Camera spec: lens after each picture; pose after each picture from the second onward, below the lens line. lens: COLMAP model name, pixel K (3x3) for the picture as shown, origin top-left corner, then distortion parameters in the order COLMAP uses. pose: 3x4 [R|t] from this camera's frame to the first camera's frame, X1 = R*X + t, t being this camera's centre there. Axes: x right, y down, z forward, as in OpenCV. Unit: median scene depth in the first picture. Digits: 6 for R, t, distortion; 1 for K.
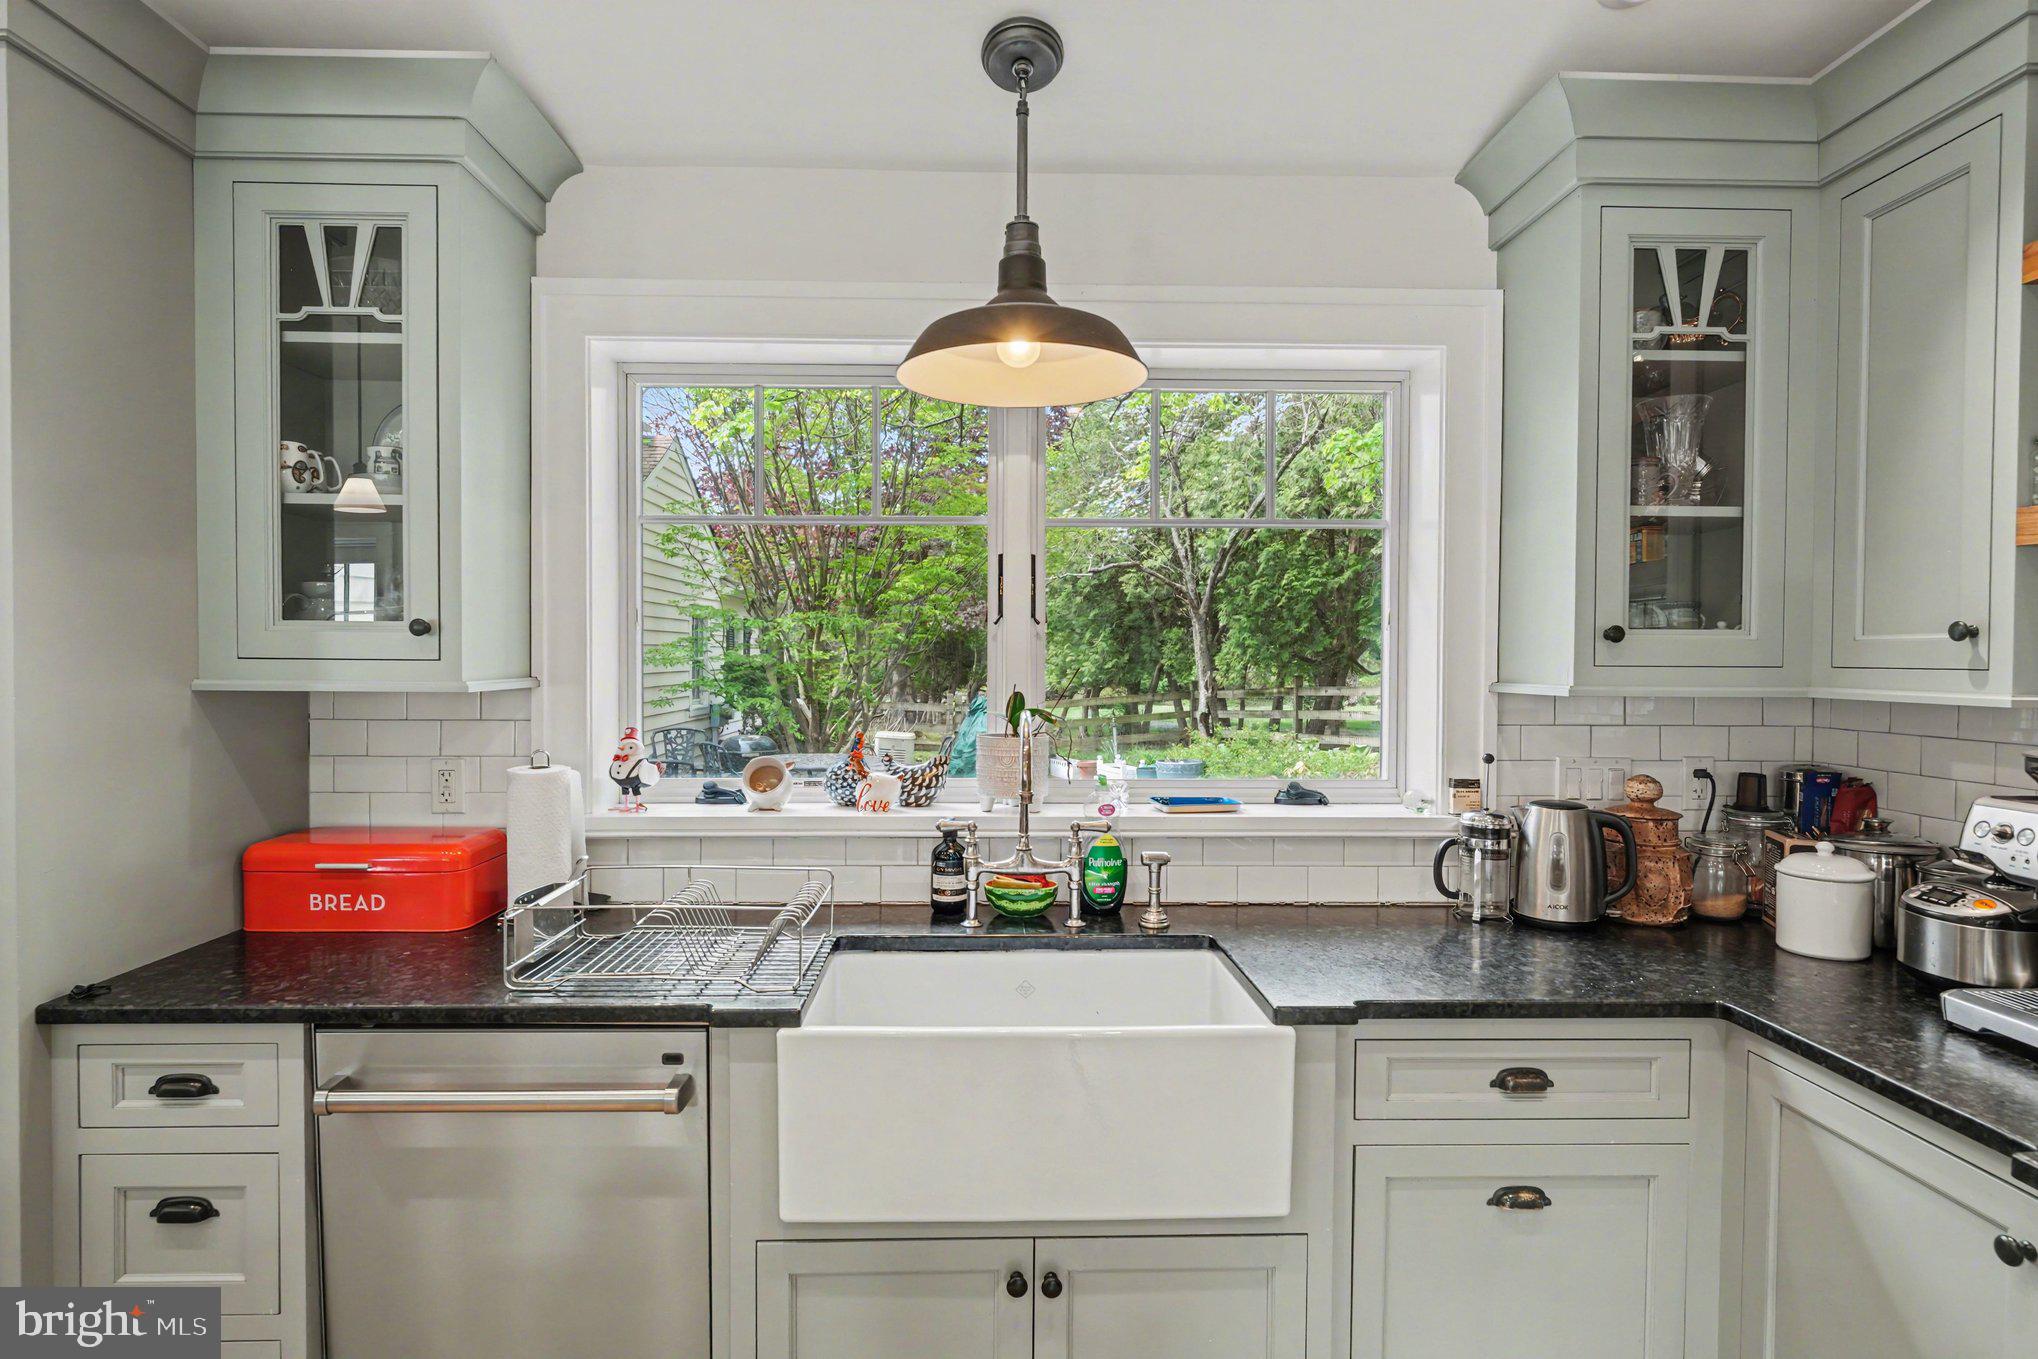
lens RADIAL K [[1088.7, 0, 1019.0], [0, 1088.7, 679.5], [0, 0, 1]] dist [0.003550, -0.020405]
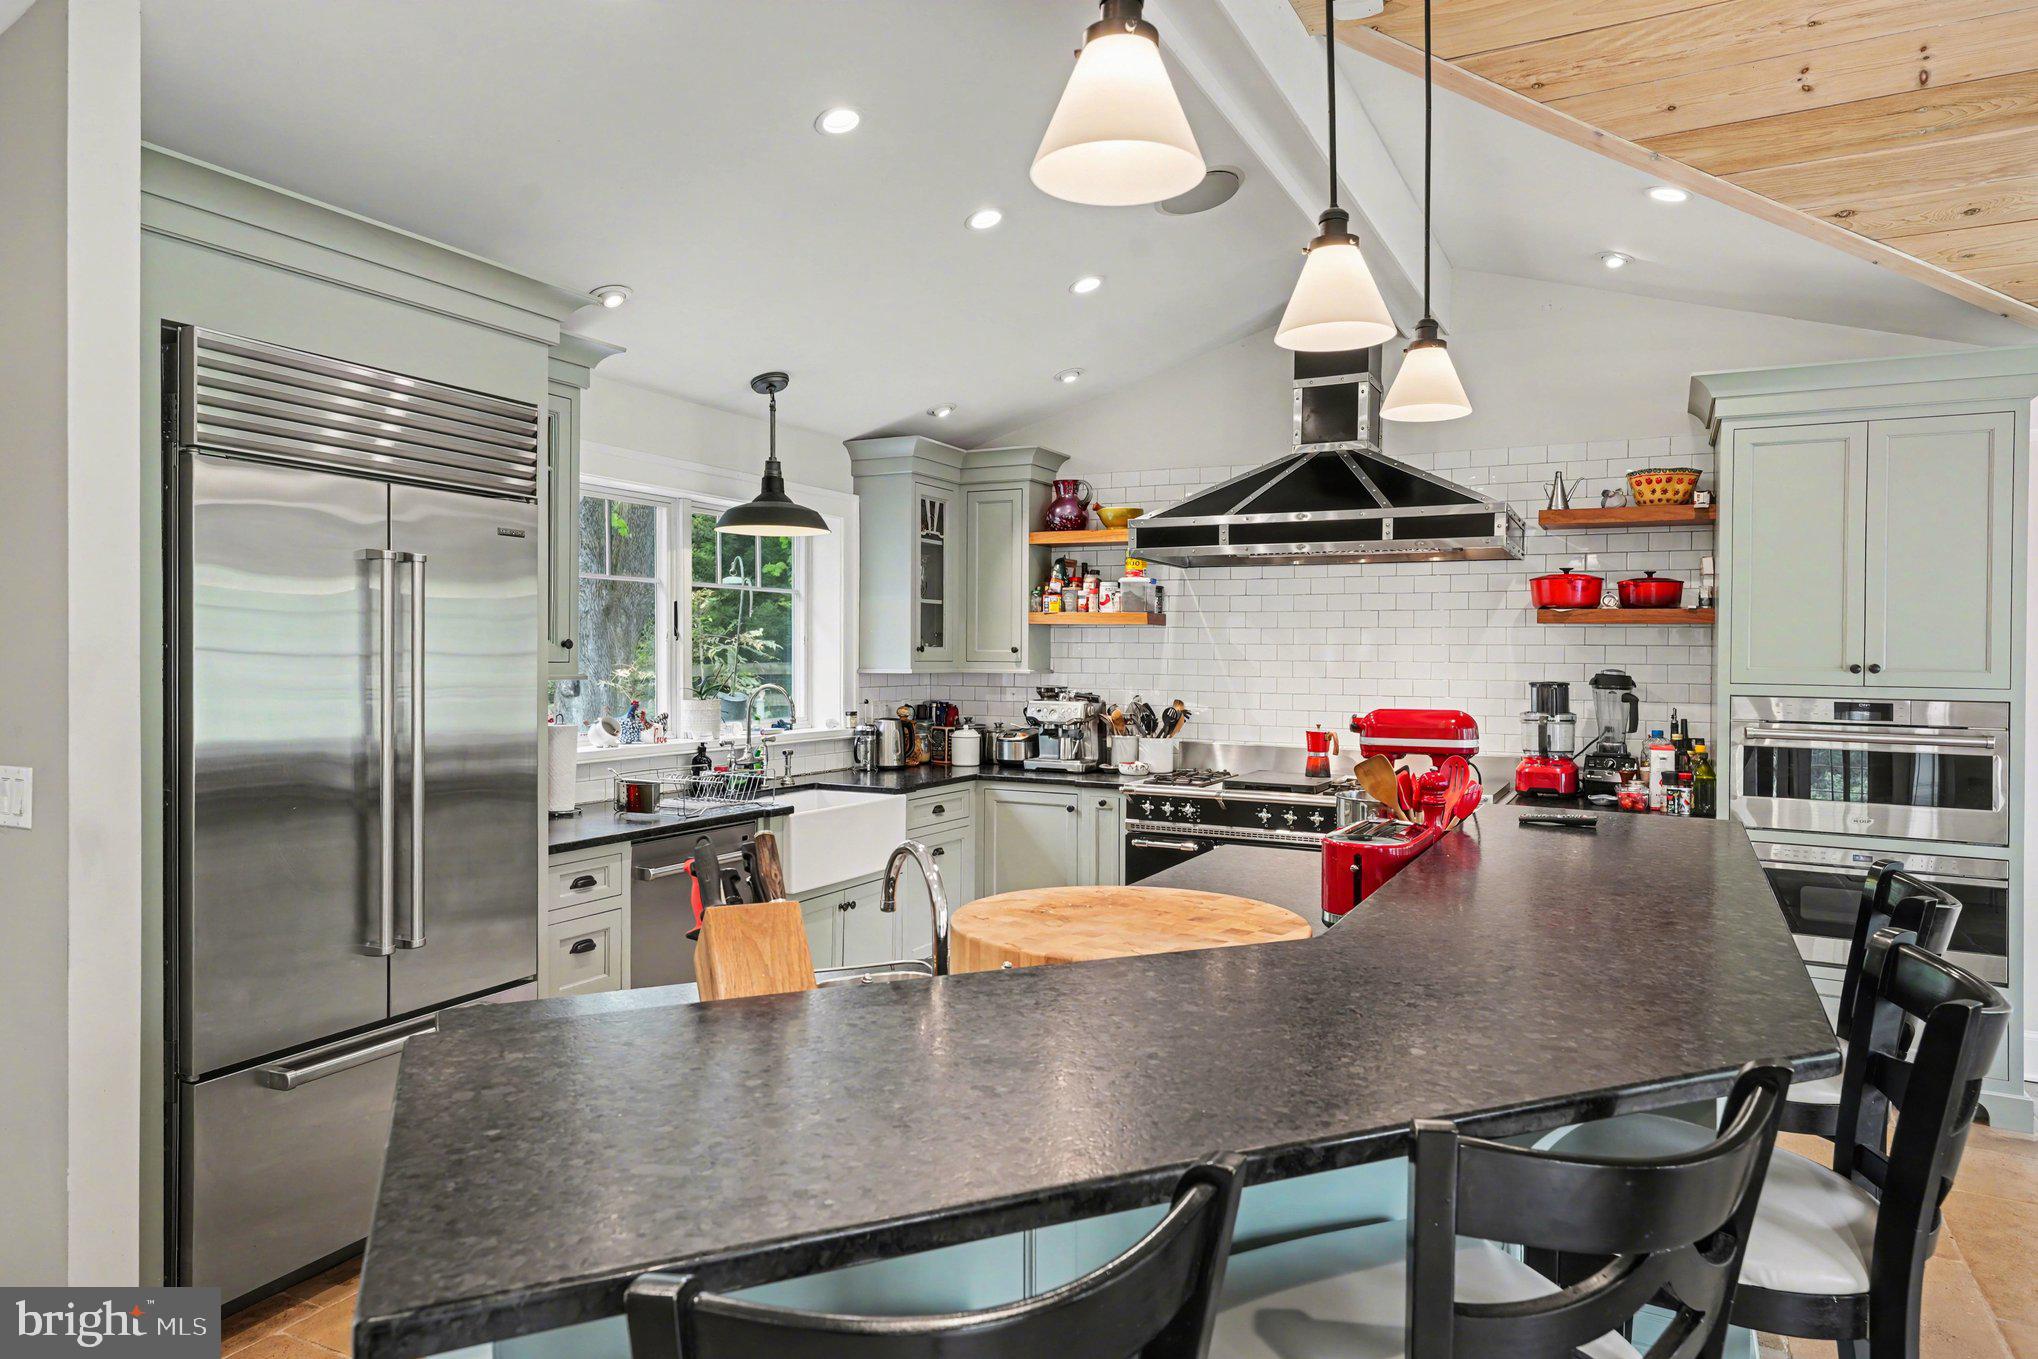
lens RADIAL K [[1224.3, 0, 1019.0], [0, 1224.3, 679.5], [0, 0, 1]] dist [0.001070, 0.000172]
pose [[0.490543, -0.019795, 0.871192, -1.763806], [0.010585, 0.999804, 0.016758, -0.014890], [-0.871352, 0.001001, 0.490657, -0.592276]]
